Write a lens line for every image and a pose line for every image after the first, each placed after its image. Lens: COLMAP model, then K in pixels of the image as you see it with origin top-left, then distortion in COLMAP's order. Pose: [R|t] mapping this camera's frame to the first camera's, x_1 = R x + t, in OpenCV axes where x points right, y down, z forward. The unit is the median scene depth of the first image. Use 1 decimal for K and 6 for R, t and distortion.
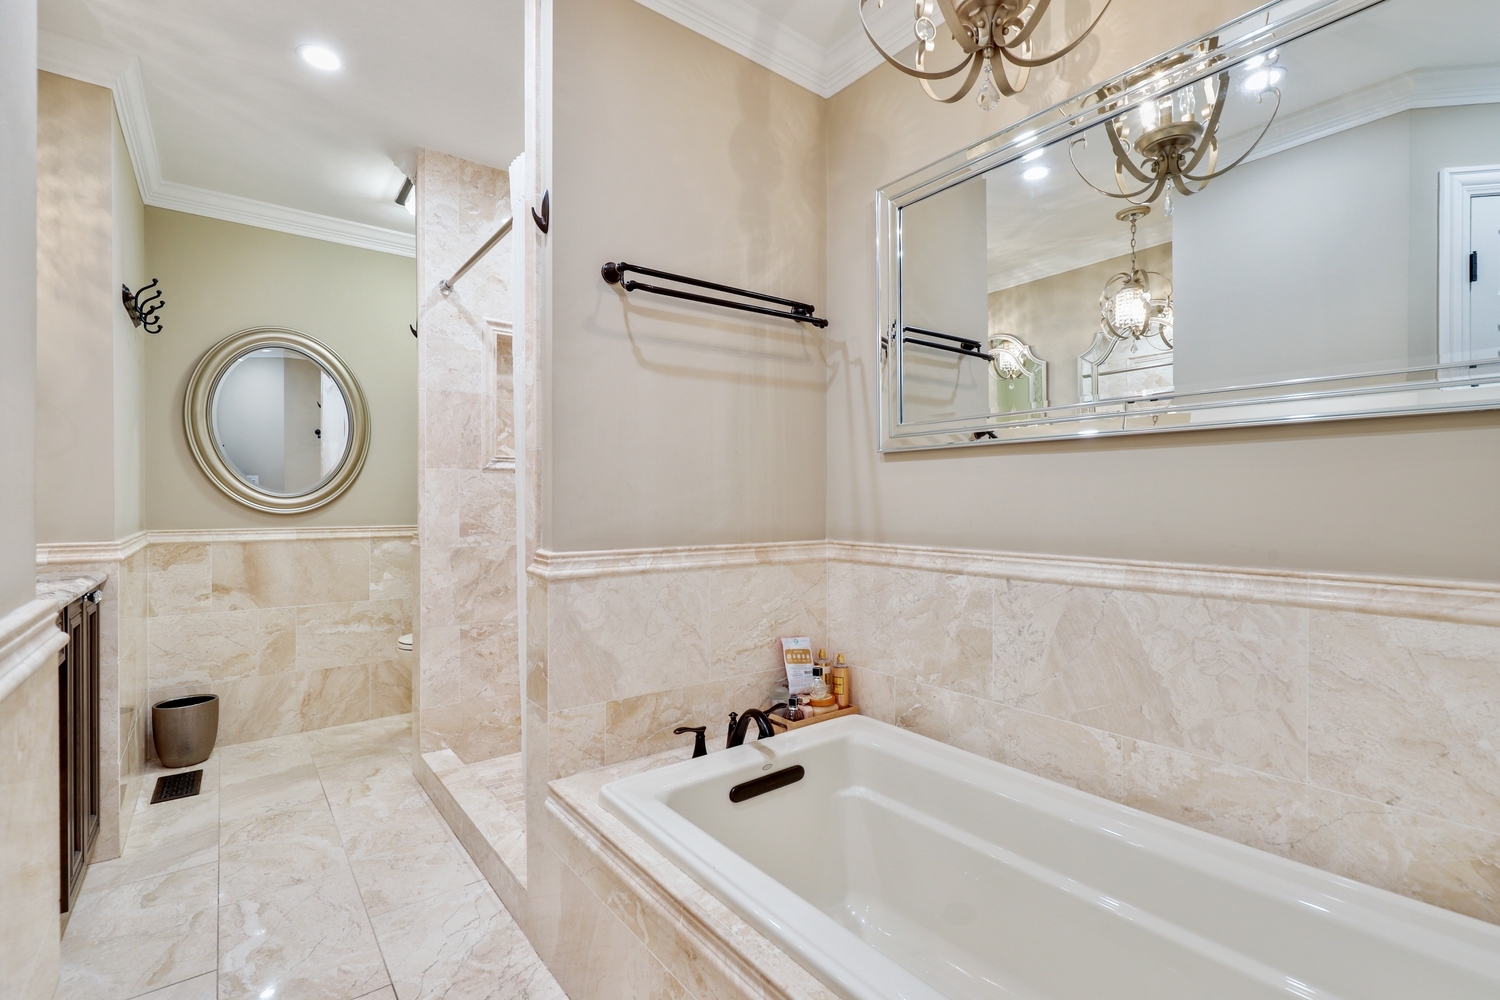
lens RADIAL K [[689.5, 0, 756.7], [0, 689.5, 504.5], [0, 0, 1]] dist [0.000398, 0.000184]
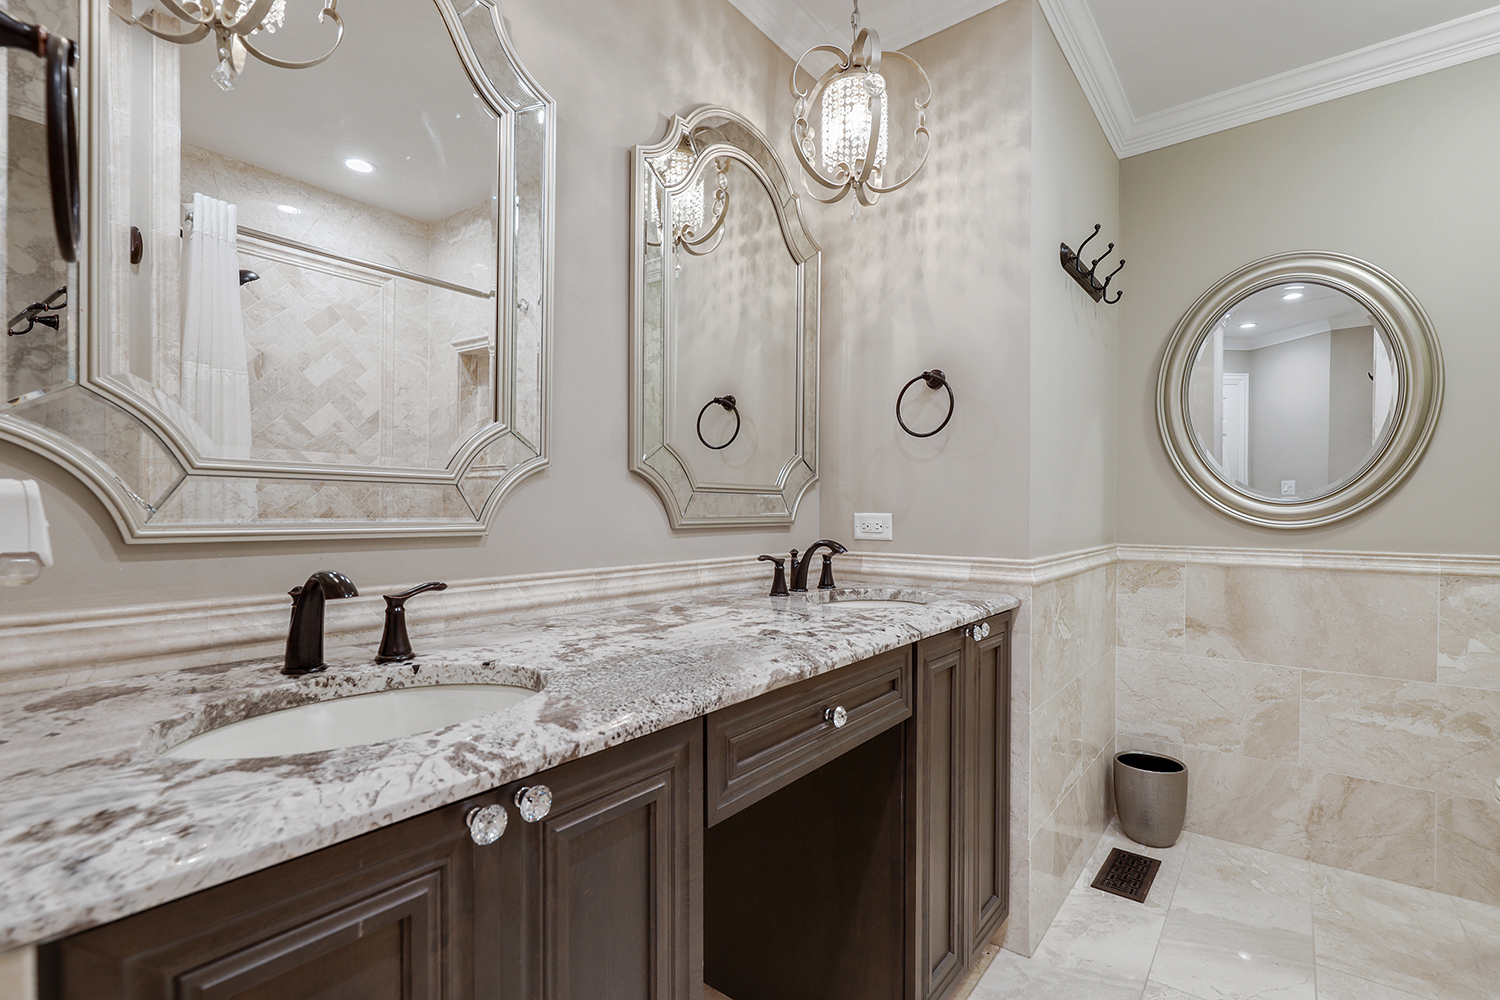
lens RADIAL K [[689.5, 0, 757.8], [0, 689.5, 515.2], [0, 0, 1]] dist [0.000398, 0.000184]
pose [[0.250667, 0.010239, -0.968019, -0.162479], [-0.008308, 0.999930, 0.008426, -0.001183], [0.968038, 0.005931, 0.250734, 0.336818]]
